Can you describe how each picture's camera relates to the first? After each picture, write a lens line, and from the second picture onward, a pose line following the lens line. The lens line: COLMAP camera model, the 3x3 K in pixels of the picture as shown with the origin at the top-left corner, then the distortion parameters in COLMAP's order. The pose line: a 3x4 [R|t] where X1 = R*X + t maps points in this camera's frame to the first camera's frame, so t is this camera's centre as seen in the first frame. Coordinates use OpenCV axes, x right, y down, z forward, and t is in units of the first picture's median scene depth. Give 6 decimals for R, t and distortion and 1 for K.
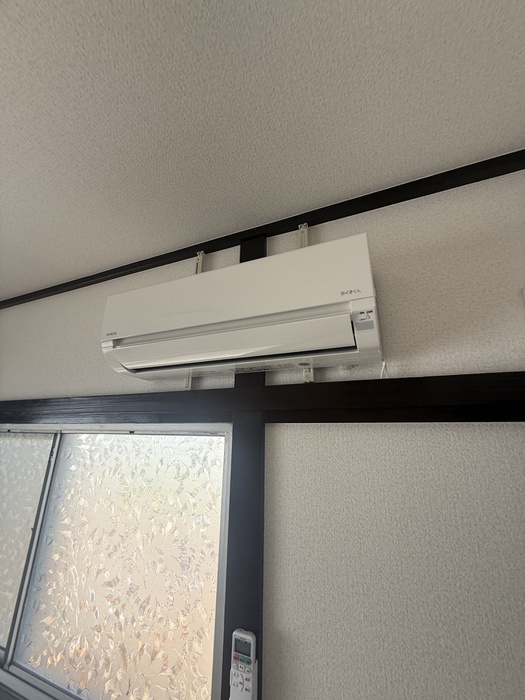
lens RADIAL K [[280.4, 0, 263.8], [0, 280.4, 349.0], [0, 0, 1]] dist [-0.001416, 0.000579]
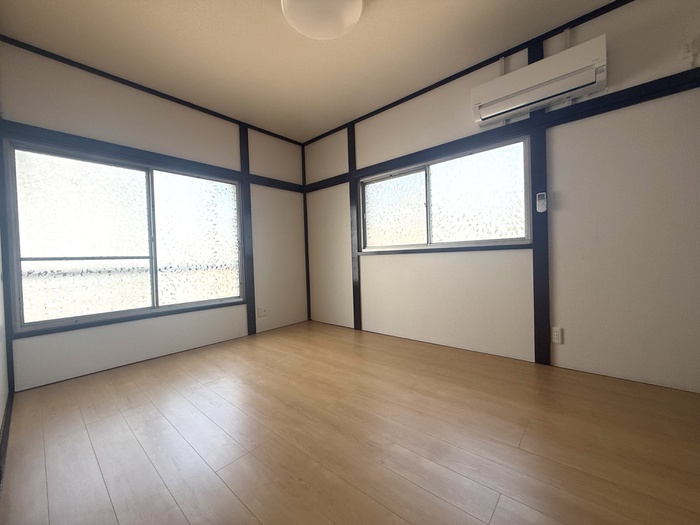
lens RADIAL K [[280.4, 0, 349.5], [0, 280.4, 262.0], [0, 0, 1]] dist [-0.001416, 0.000579]
pose [[0.948215, -0.039354, -0.315181, -0.943142], [0.136001, 0.947035, 0.290909, 0.432344], [0.287039, -0.318709, 0.903346, -2.224046]]
